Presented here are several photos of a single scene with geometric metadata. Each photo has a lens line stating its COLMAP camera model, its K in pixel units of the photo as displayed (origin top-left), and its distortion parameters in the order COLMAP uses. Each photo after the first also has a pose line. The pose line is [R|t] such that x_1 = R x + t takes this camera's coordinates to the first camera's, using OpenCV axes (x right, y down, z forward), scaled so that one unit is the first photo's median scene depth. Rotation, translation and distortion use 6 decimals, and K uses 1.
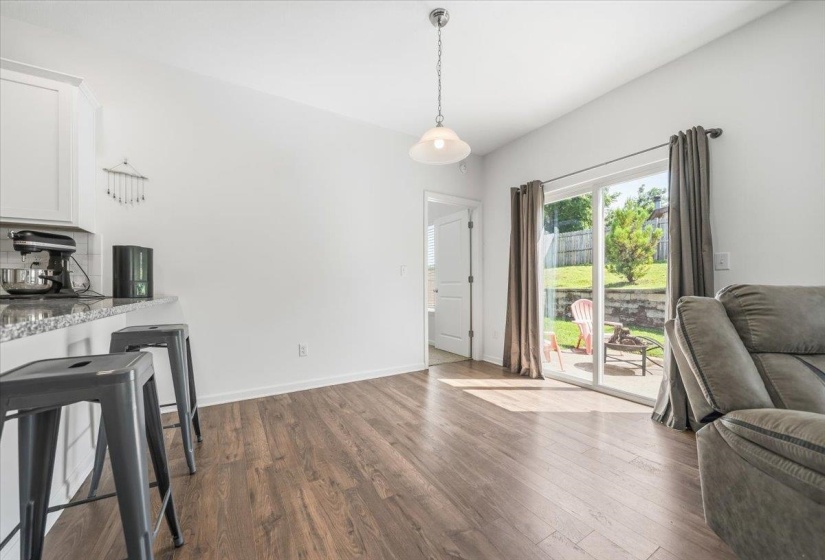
lens RADIAL K [[306.5, 0, 405.2], [0, 306.5, 286.7], [0, 0, 1]] dist [-0.002547, -0.000255]
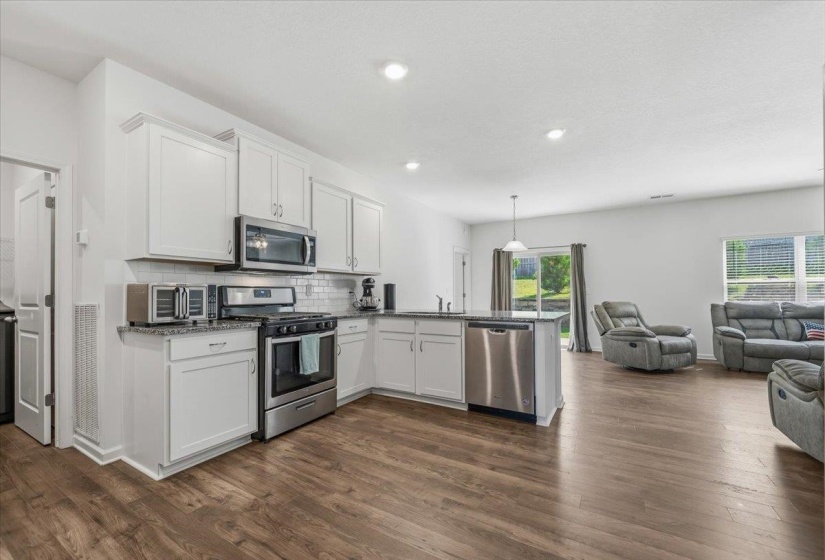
lens RADIAL K [[342.3, 0, 373.6], [0, 342.3, 289.8], [0, 0, 1]] dist [-0.000277, -0.001530]
pose [[0.913641, -0.000441, 0.406521, -2.110692], [0.004457, 0.999950, -0.008932, -0.081300], [-0.406497, 0.009972, 0.913598, -1.120733]]
